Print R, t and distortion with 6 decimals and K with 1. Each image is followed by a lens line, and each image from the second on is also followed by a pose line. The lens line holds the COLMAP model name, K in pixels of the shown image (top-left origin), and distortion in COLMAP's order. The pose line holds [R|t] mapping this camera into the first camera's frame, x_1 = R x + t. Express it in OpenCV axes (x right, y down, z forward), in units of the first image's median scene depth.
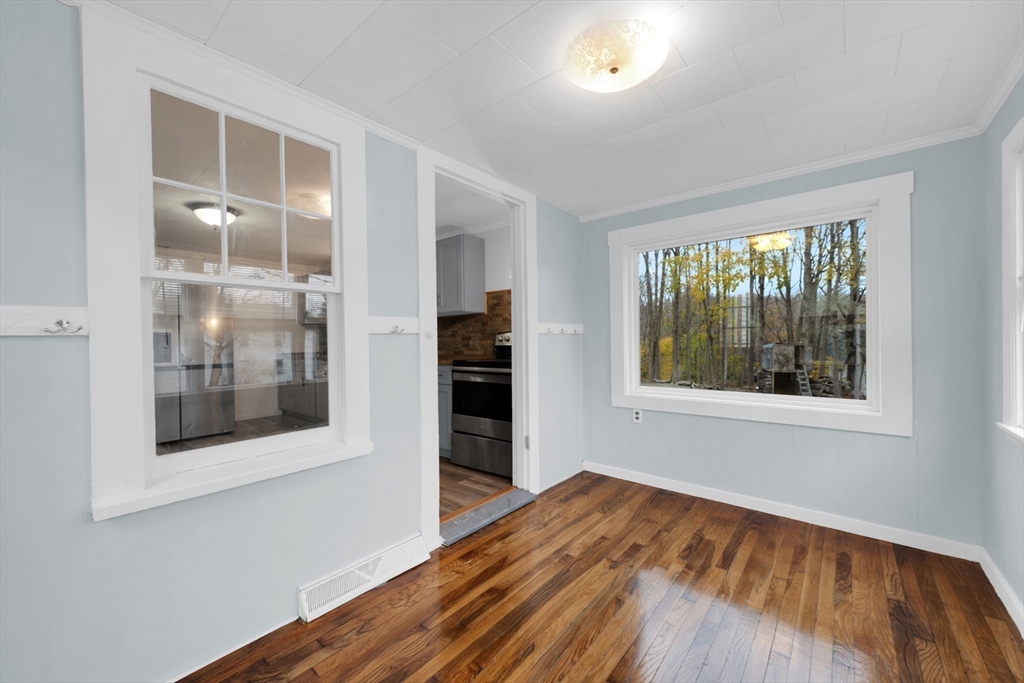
lens RADIAL K [[411.7, 0, 496.4], [0, 411.7, 344.0], [0, 0, 1]] dist [-0.000145, 0.000100]
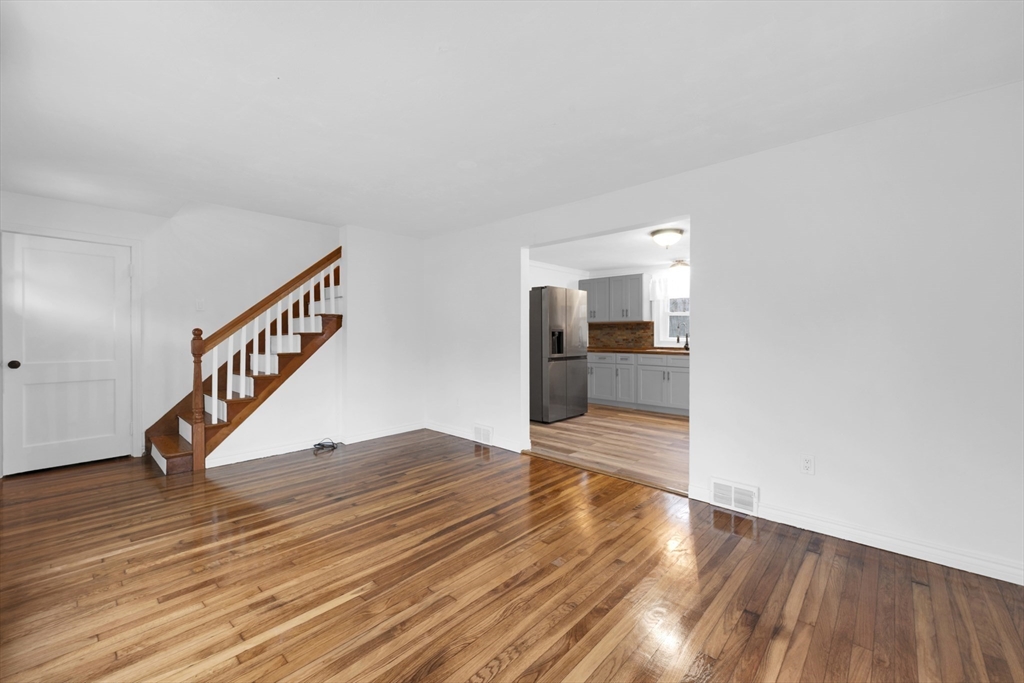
lens RADIAL K [[405.8, 0, 512.0], [0, 405.8, 341.5], [0, 0, 1]] dist [-0.000273, 0.000134]
pose [[0.998861, 0.009538, -0.046747, -0.931373], [-0.009371, 0.999949, 0.003796, 0.000996], [0.046781, -0.003353, 0.998900, -0.220340]]
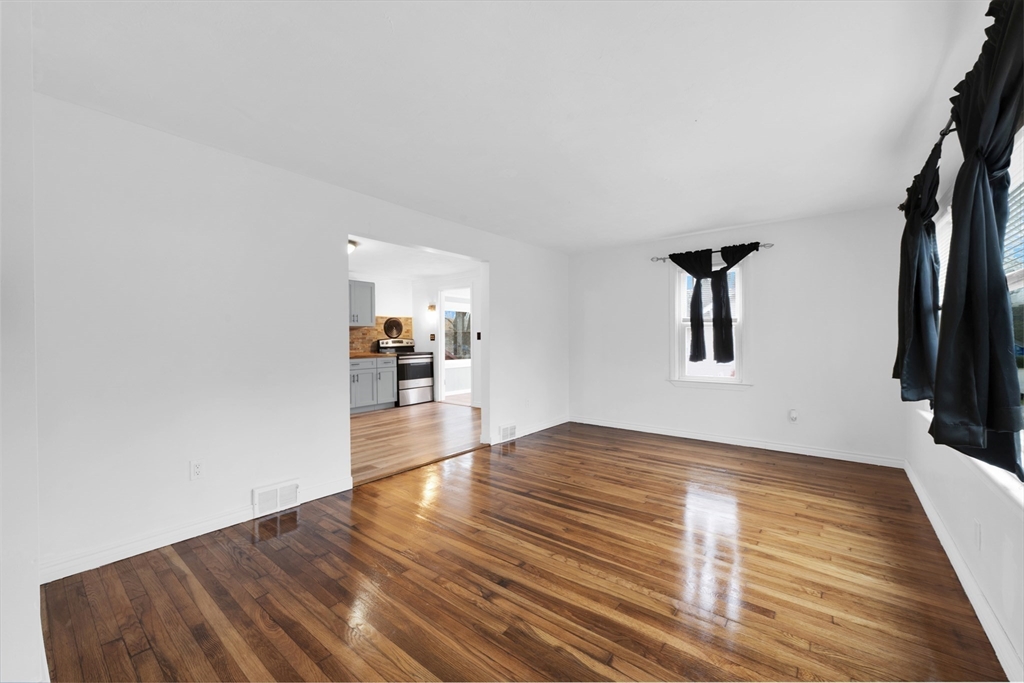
lens RADIAL K [[411.7, 0, 496.4], [0, 411.7, 344.0], [0, 0, 1]] dist [-0.000145, 0.000100]
pose [[-0.003065, -0.001558, 0.999994, -1.730906], [0.016839, 0.999857, 0.001609, -0.000713], [-0.999854, 0.016843, -0.003038, 0.461826]]
